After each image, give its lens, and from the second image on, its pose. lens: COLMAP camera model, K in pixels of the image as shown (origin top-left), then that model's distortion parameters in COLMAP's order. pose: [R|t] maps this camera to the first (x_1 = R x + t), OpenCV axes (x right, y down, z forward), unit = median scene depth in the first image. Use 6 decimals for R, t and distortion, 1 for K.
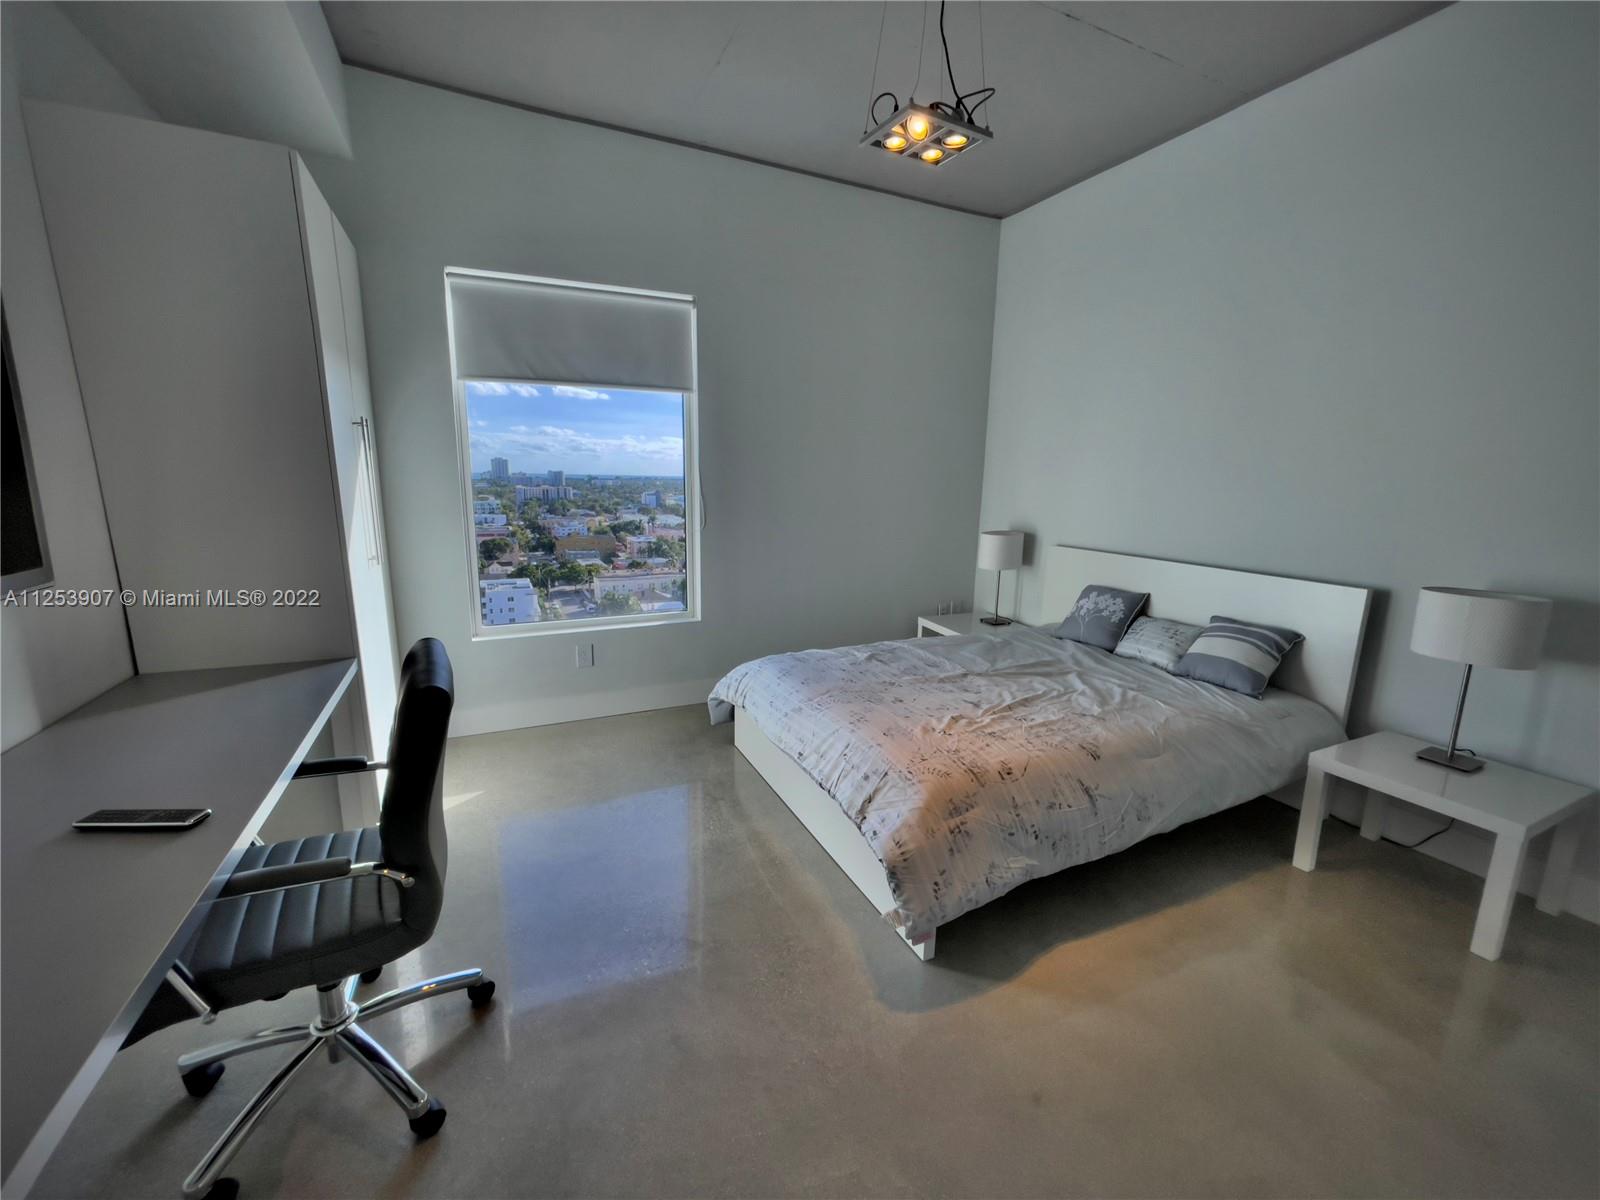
lens RADIAL K [[650.4, 0, 798.1], [0, 650.4, 594.7], [0, 0, 1]] dist [-0.008254, 0.002921]
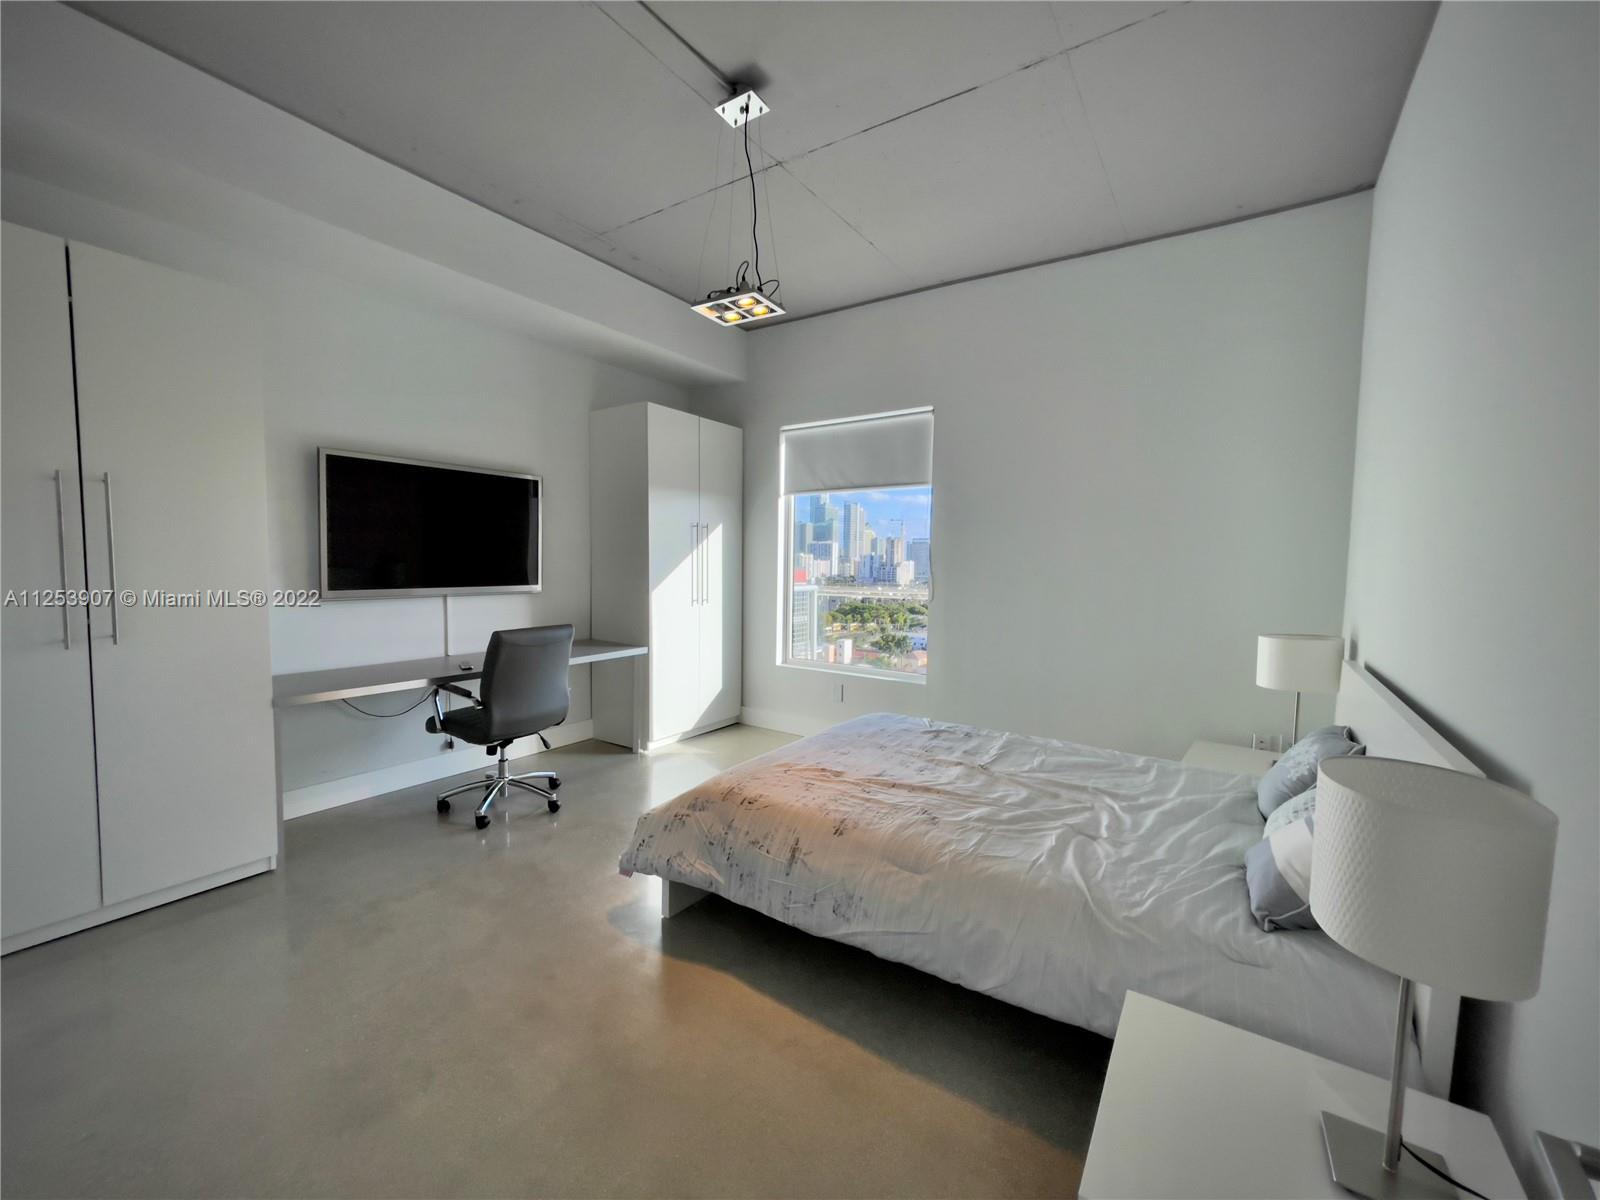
lens RADIAL K [[650.4, 0, 795.4], [0, 650.4, 601.7], [0, 0, 1]] dist [-0.008254, 0.002921]
pose [[0.503850, 0.050123, -0.862336, 0.980781], [-0.168656, 0.984809, -0.041302, -0.025095], [0.847166, 0.166248, 0.504649, 0.330871]]
